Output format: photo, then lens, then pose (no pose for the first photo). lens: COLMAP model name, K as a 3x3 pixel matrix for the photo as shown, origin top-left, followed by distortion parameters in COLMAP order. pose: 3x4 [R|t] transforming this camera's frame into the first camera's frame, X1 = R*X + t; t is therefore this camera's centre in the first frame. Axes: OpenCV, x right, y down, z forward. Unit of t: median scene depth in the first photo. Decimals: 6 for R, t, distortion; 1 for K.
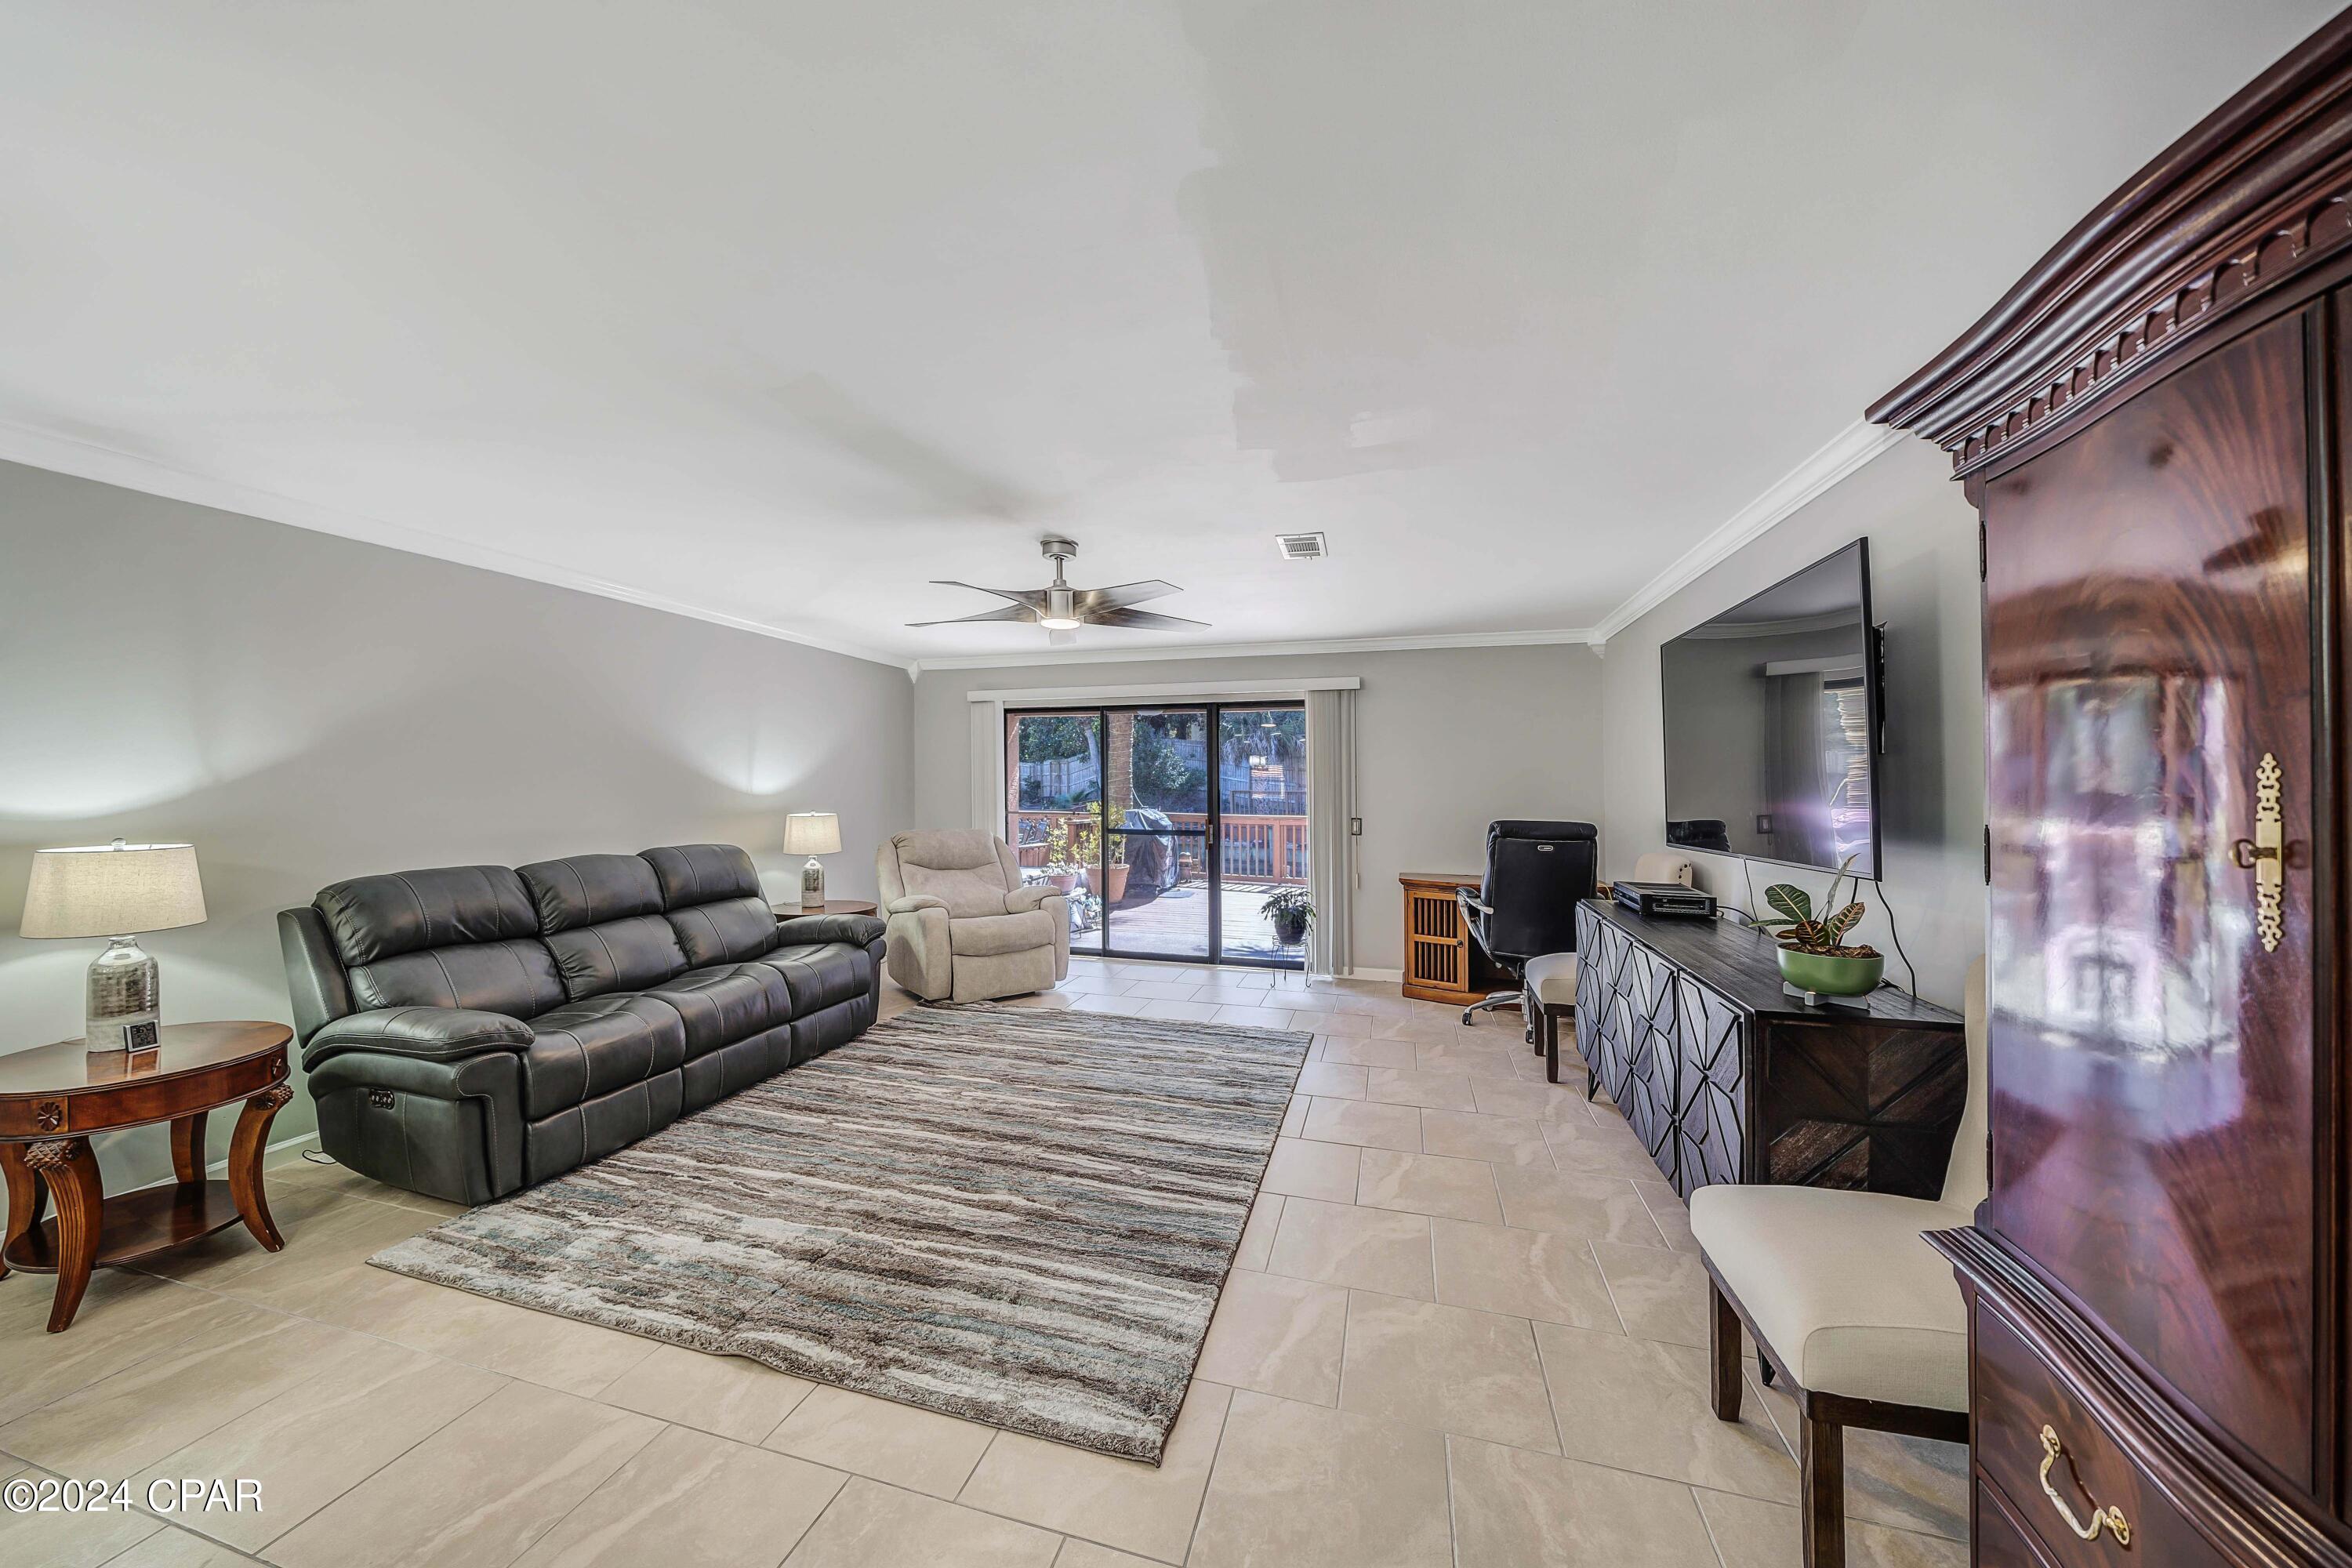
lens RADIAL K [[829.3, 0, 1132.8], [0, 829.3, 769.0], [0, 0, 1]] dist [-0.007395, 0.000592]
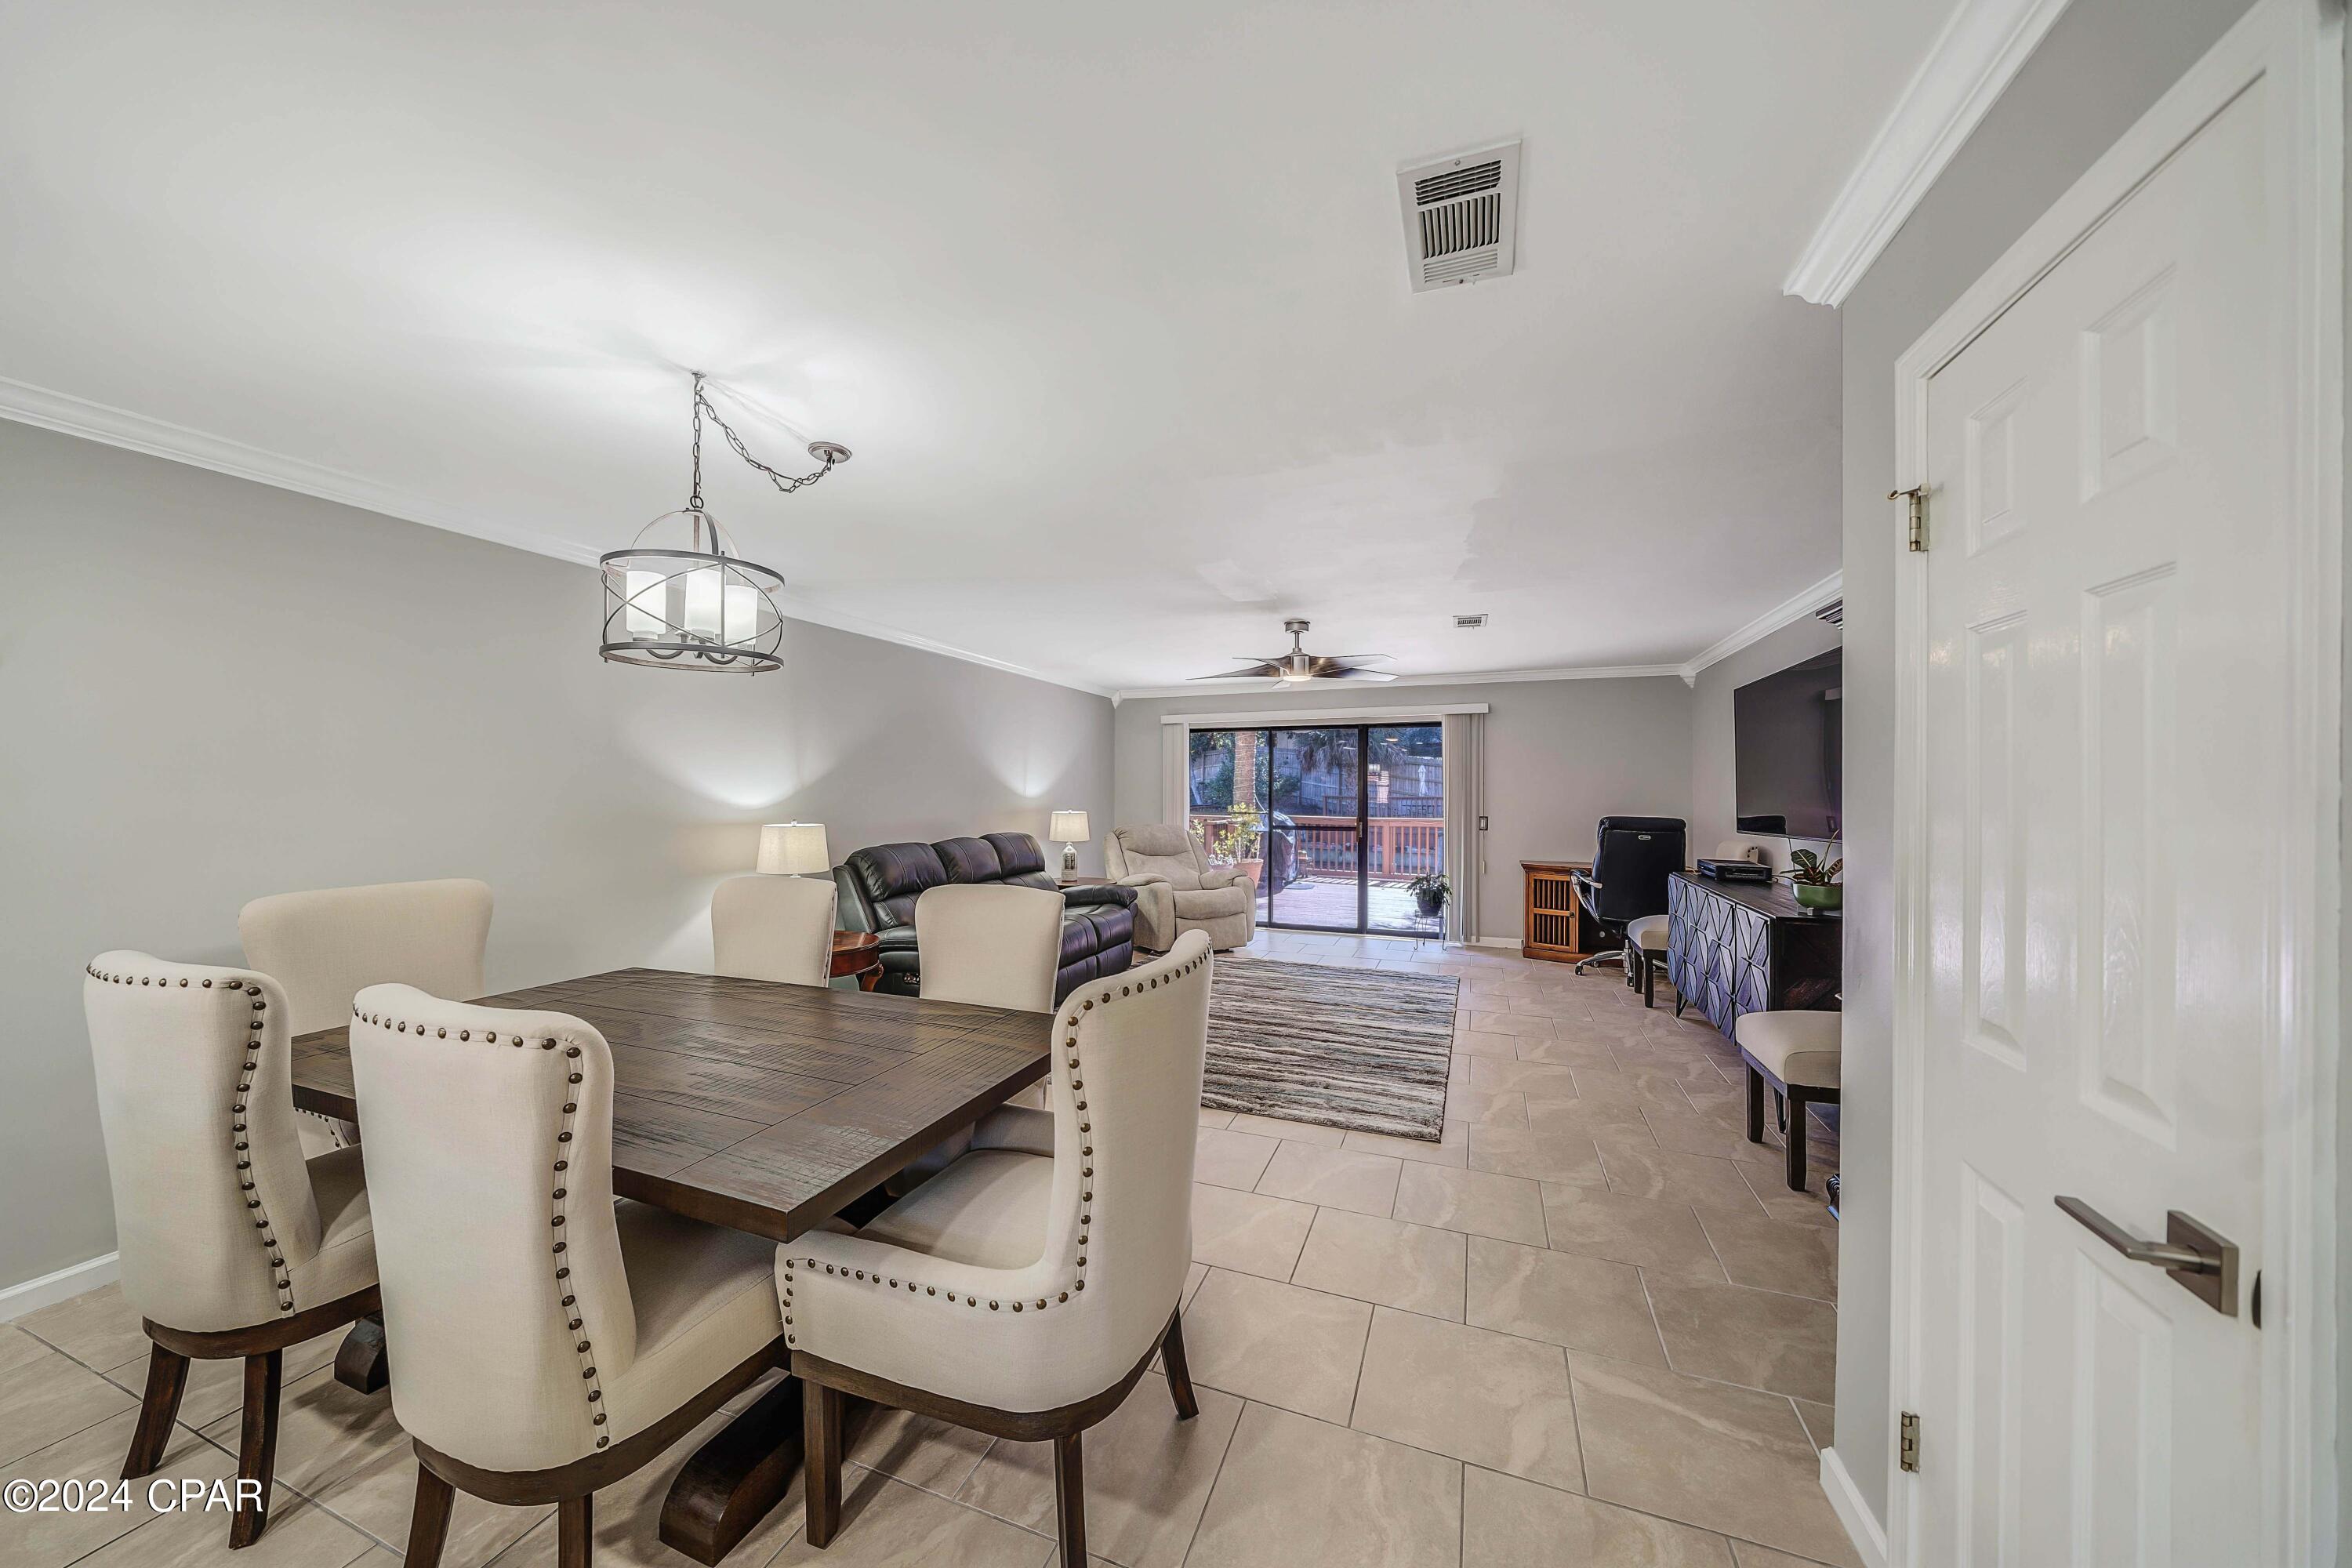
lens RADIAL K [[829.3, 0, 1132.5], [0, 829.3, 792.0], [0, 0, 1]] dist [-0.007395, 0.000592]
pose [[0.996550, 0.000080, -0.082996, -0.254943], [0.001597, 0.999796, 0.020136, -0.006039], [0.082980, -0.020199, 0.996346, -0.470806]]
